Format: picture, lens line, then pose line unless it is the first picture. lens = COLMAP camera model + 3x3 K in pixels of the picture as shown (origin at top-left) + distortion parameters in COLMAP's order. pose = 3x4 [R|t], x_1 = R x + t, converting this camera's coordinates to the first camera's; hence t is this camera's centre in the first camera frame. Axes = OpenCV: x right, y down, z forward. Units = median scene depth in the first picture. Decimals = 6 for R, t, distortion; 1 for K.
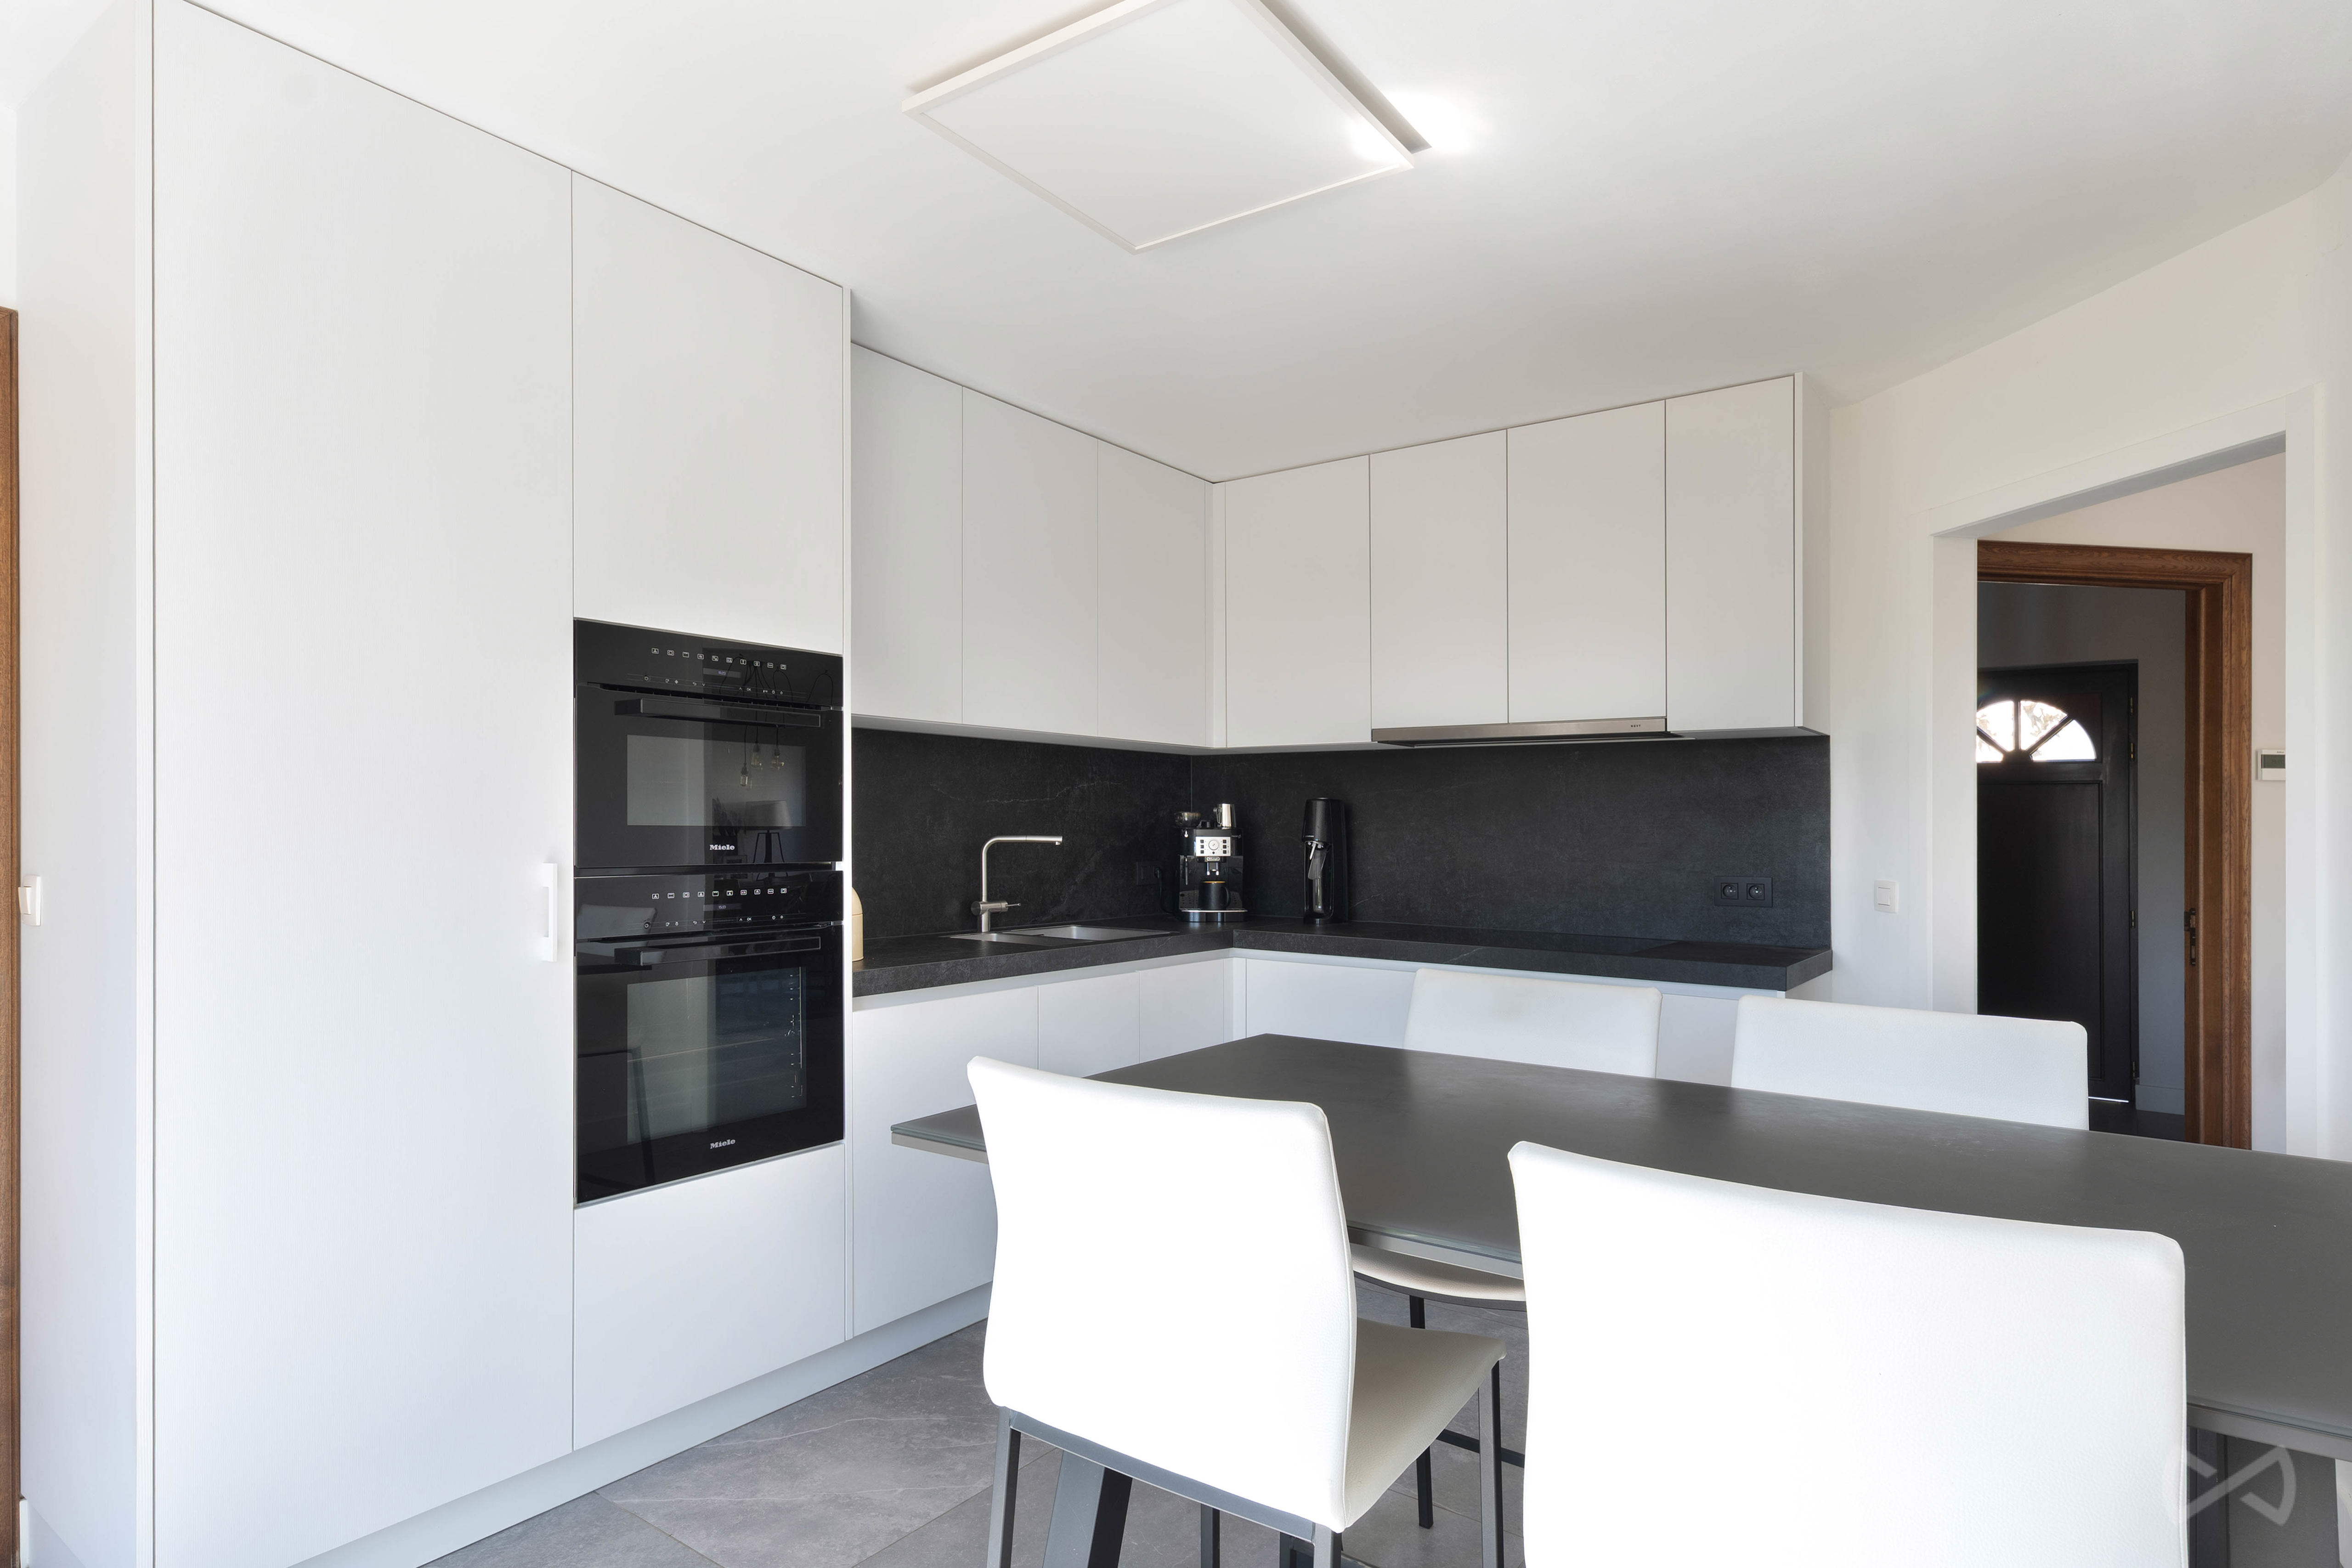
lens RADIAL K [[1253.4, 0, 1169.4], [0, 1253.4, 814.1], [0, 0, 1]] dist [0.001318, 0.000450]
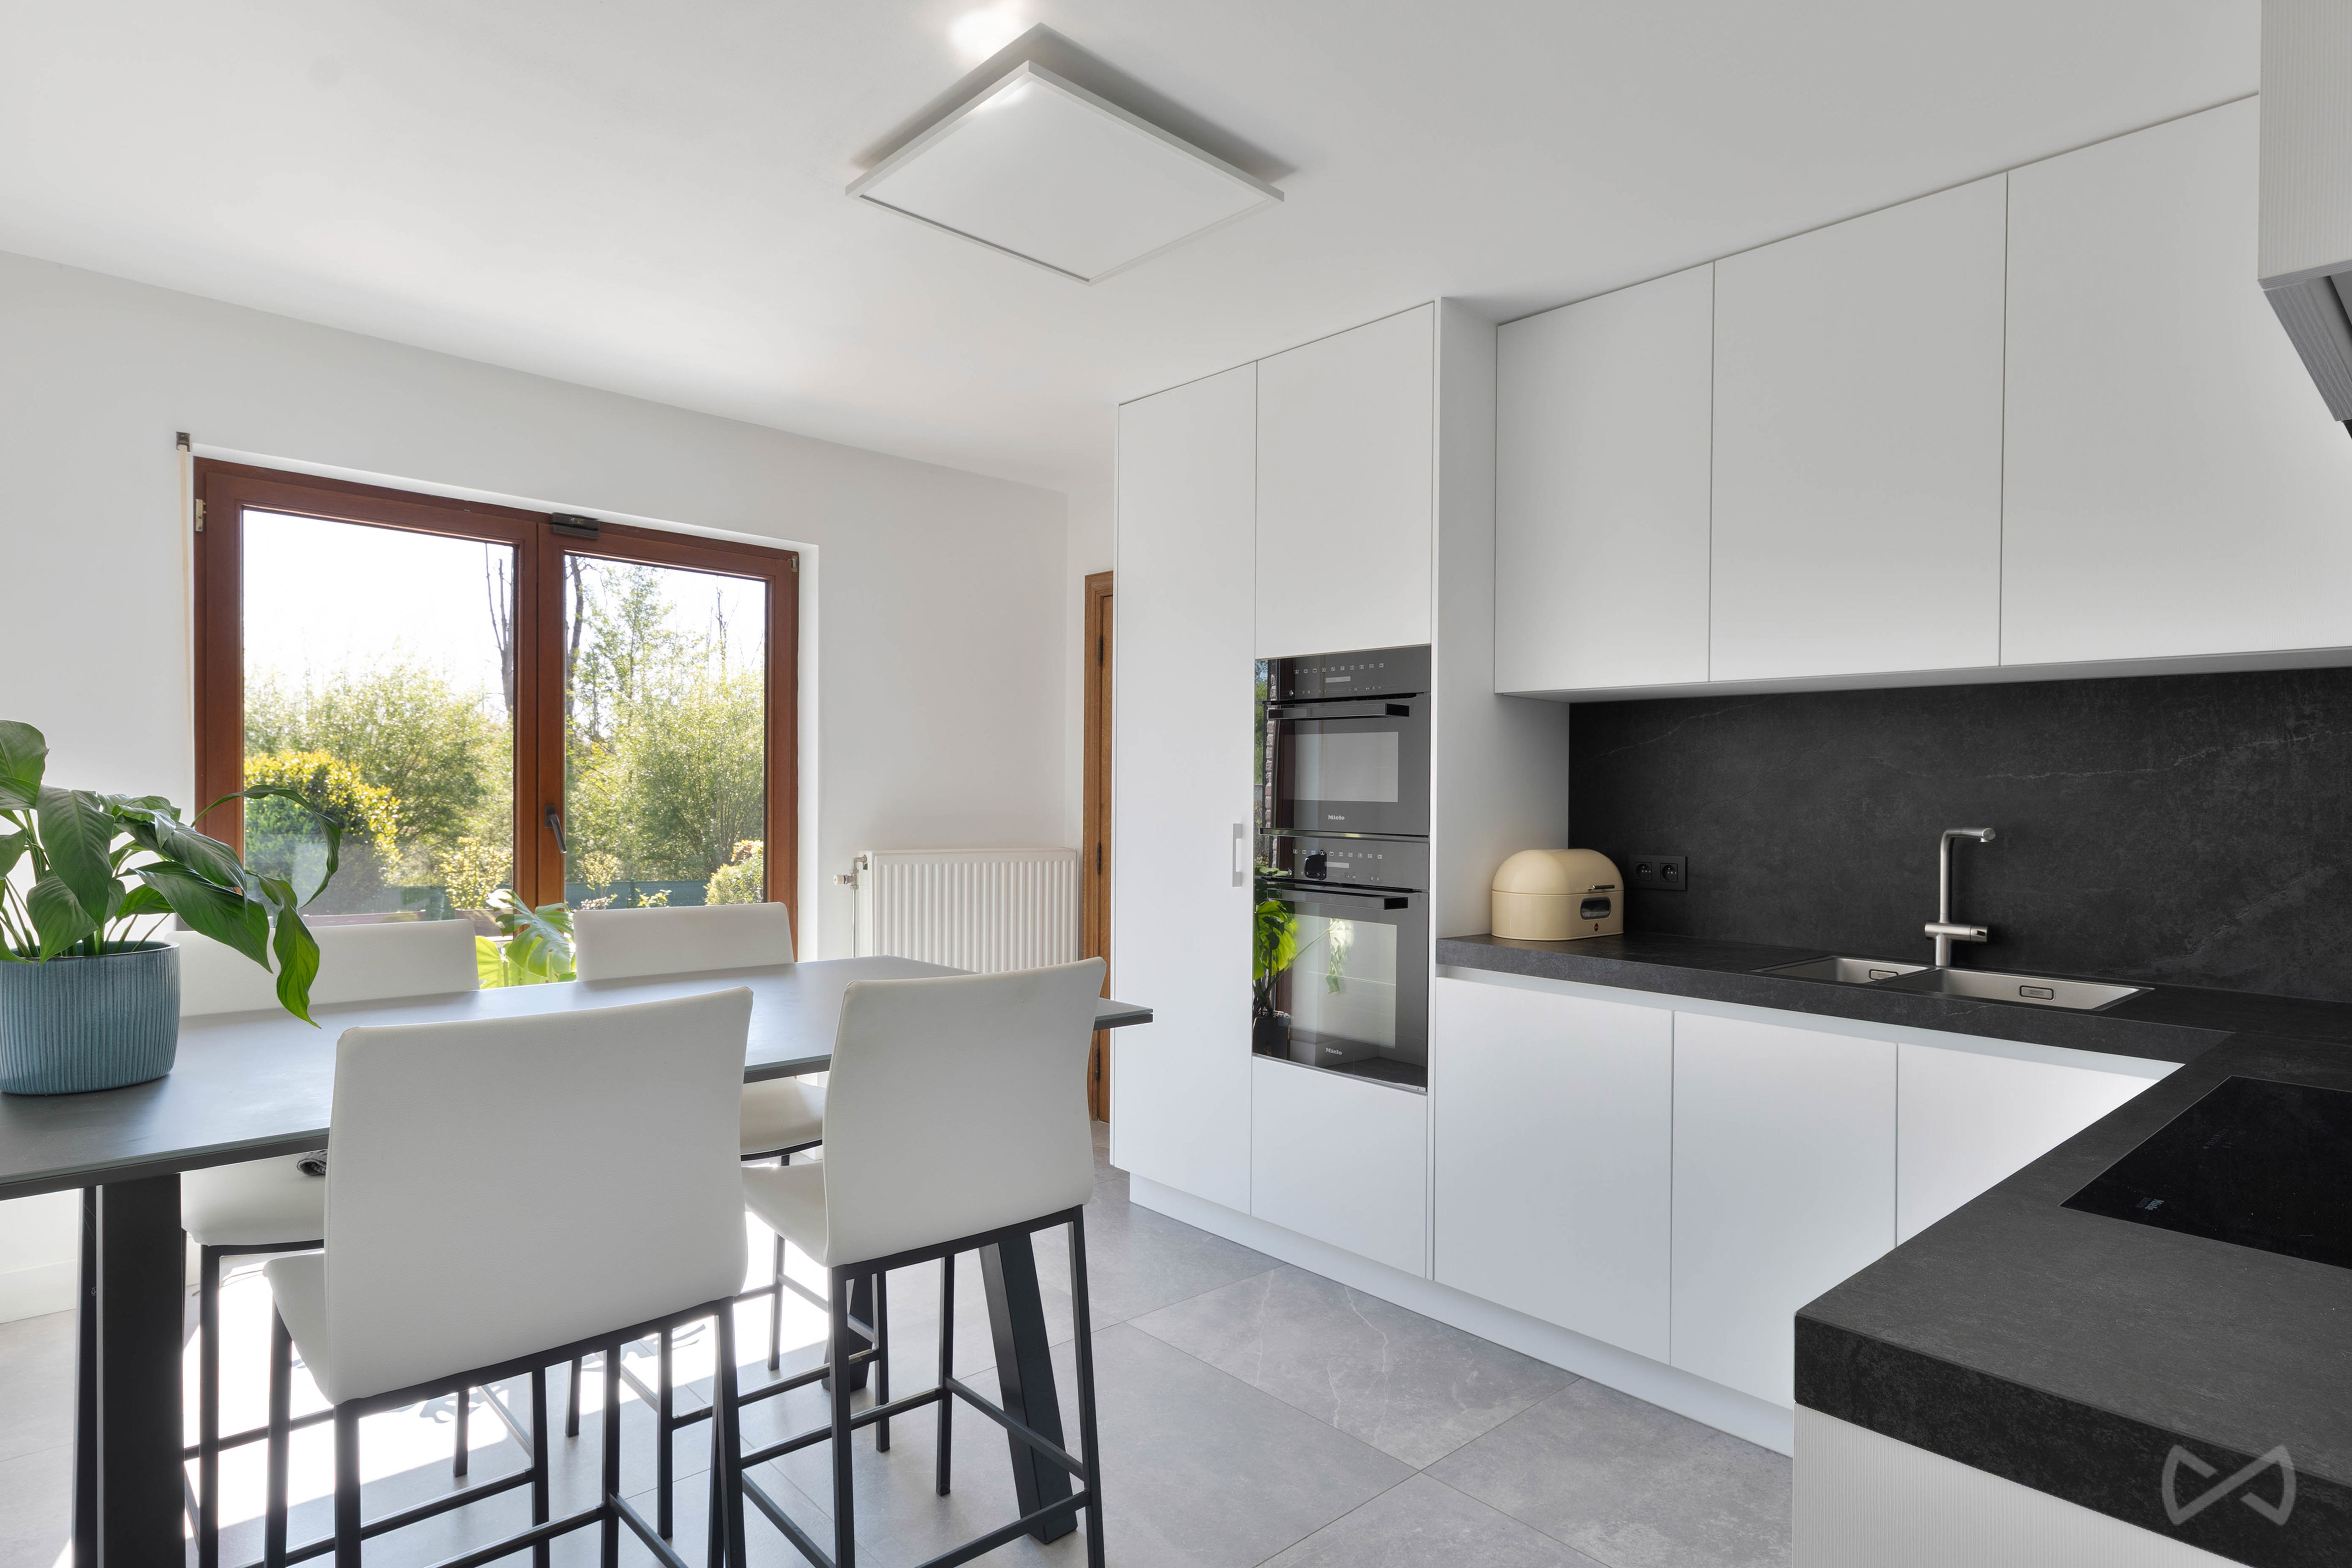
lens RADIAL K [[1253.4, 0, 1169.4], [0, 1253.4, 814.1], [0, 0, 1]] dist [0.001318, 0.000450]
pose [[-0.195149, 0.009194, -0.980731, 0.686484], [-0.007897, 0.999909, 0.010946, 0.006655], [0.980742, 0.009881, -0.195058, 0.803590]]
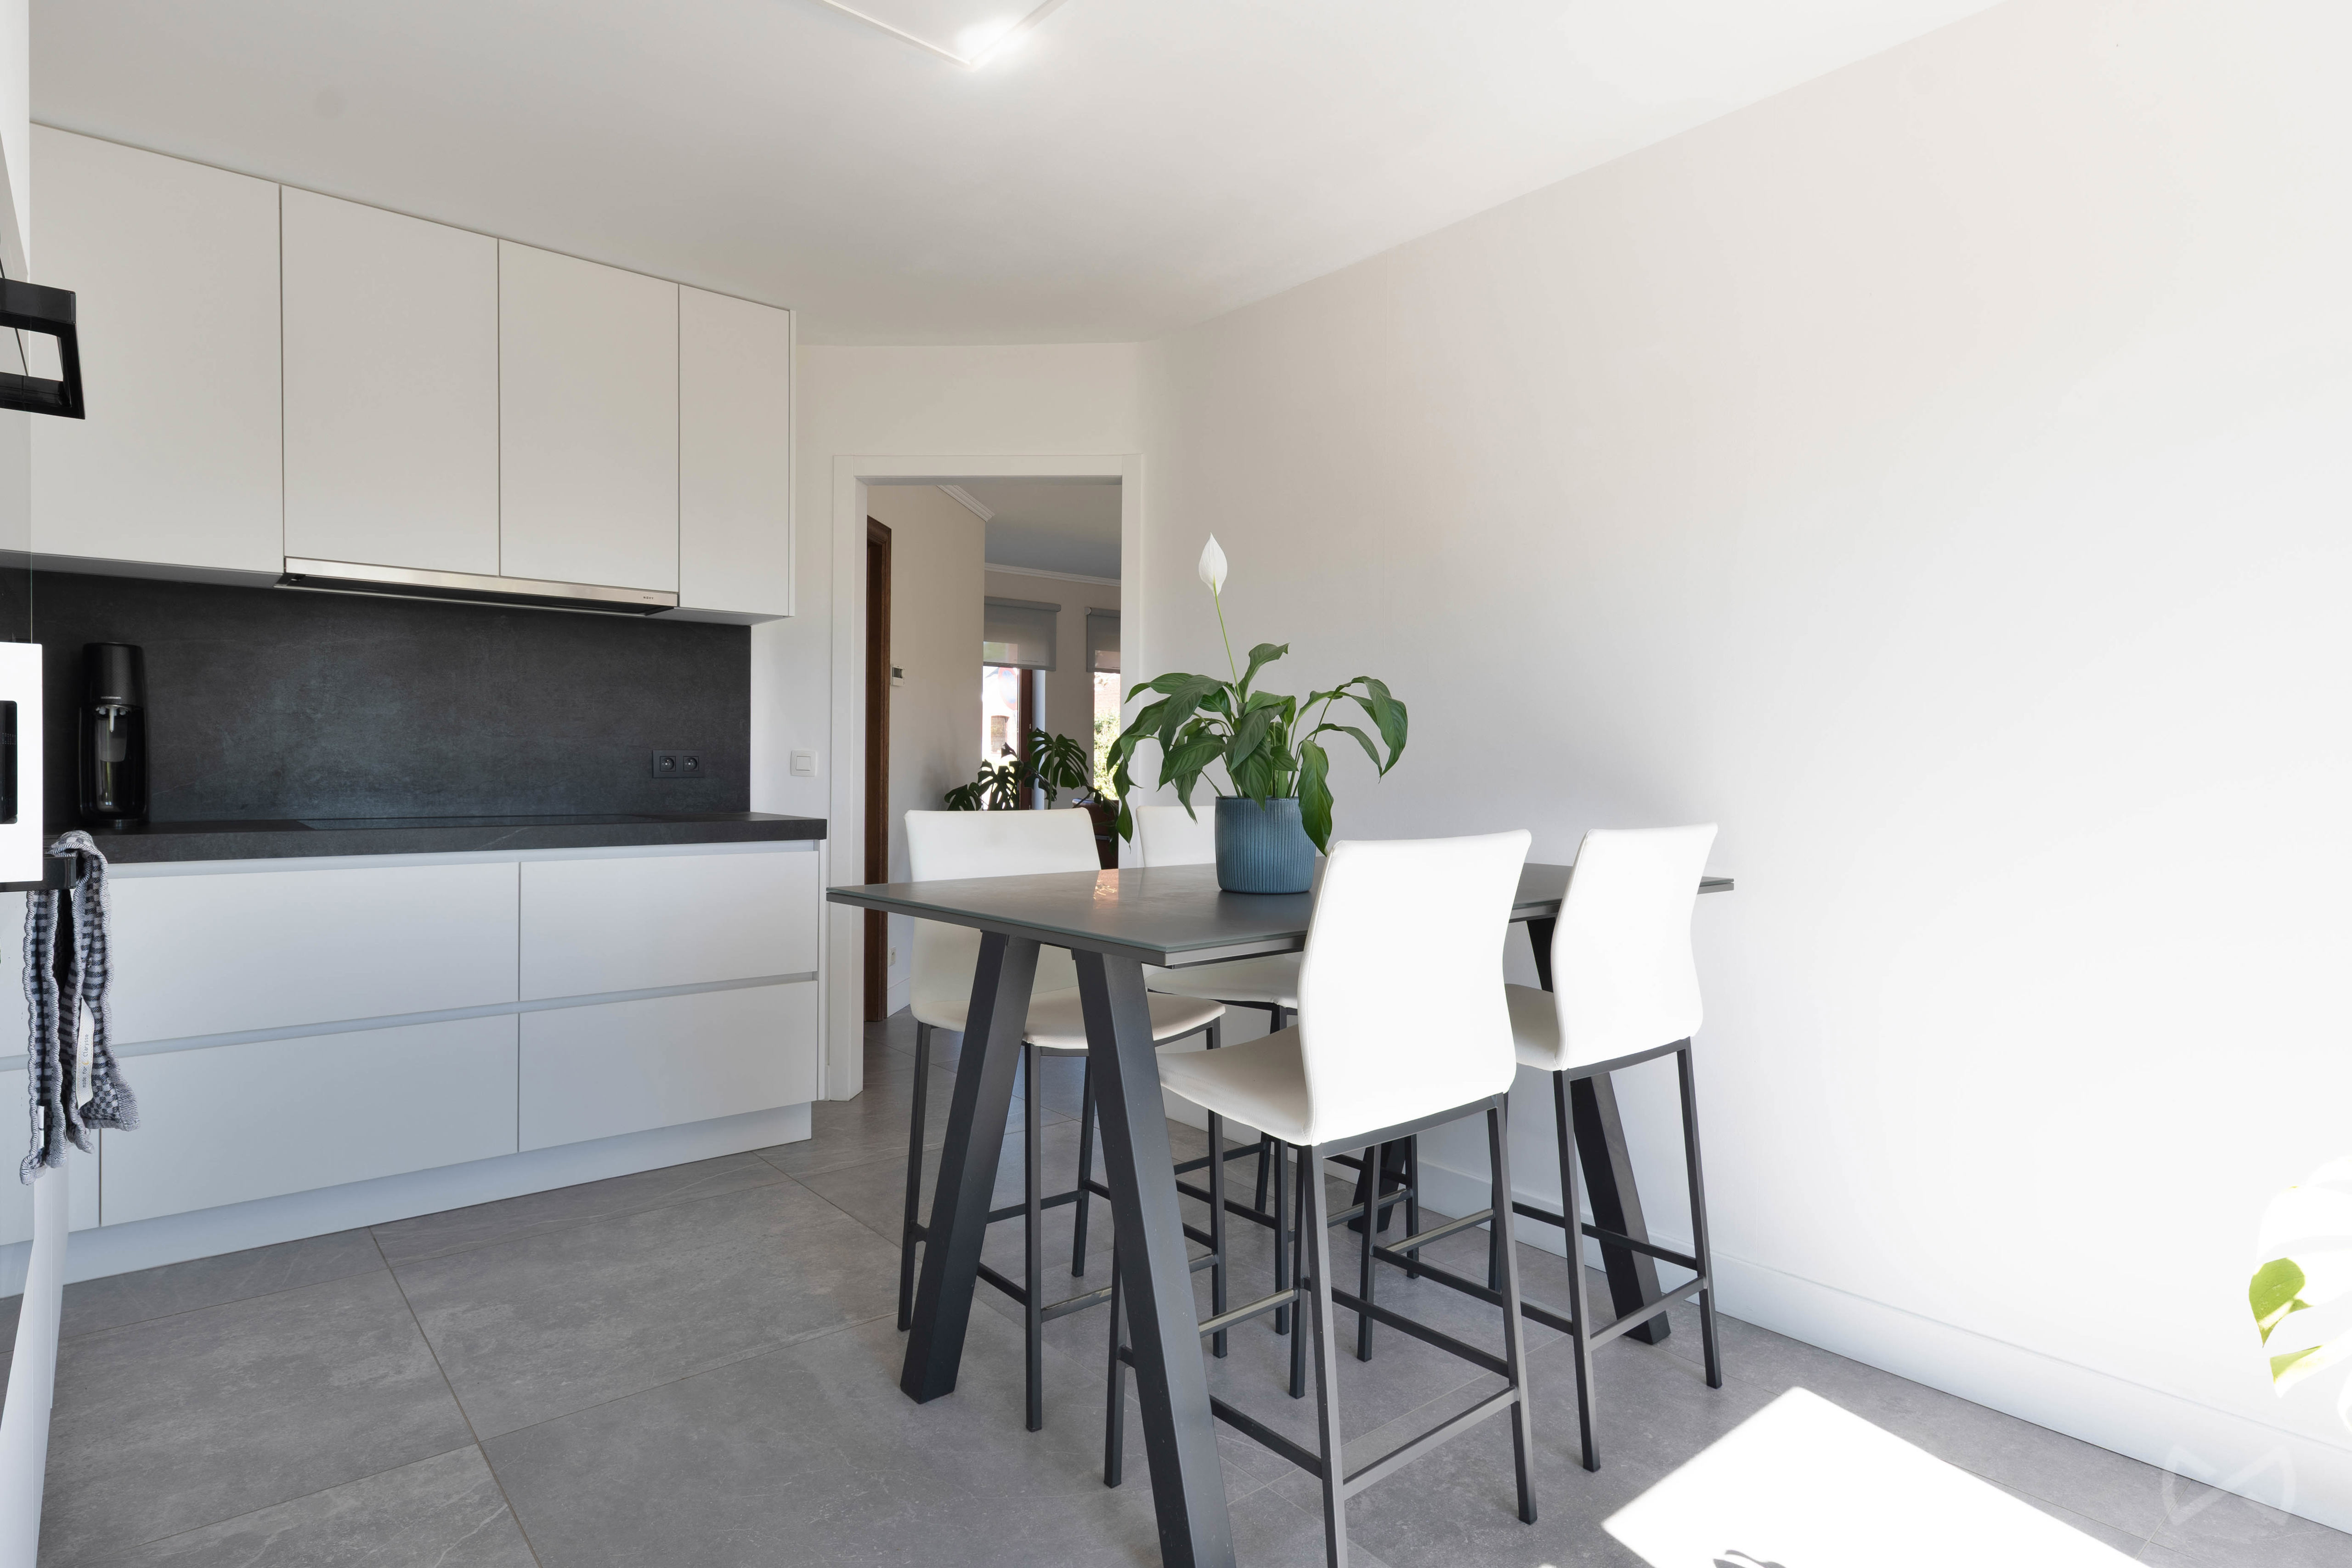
lens RADIAL K [[1255.1, 0, 1180.6], [0, 1255.1, 756.1], [0, 0, 1]] dist [0.047125, 0.000146]
pose [[0.228523, -0.003330, 0.973533, -0.522599], [-0.013123, 0.999893, 0.006500, 0.045139], [-0.973450, -0.014261, 0.228455, 0.355172]]
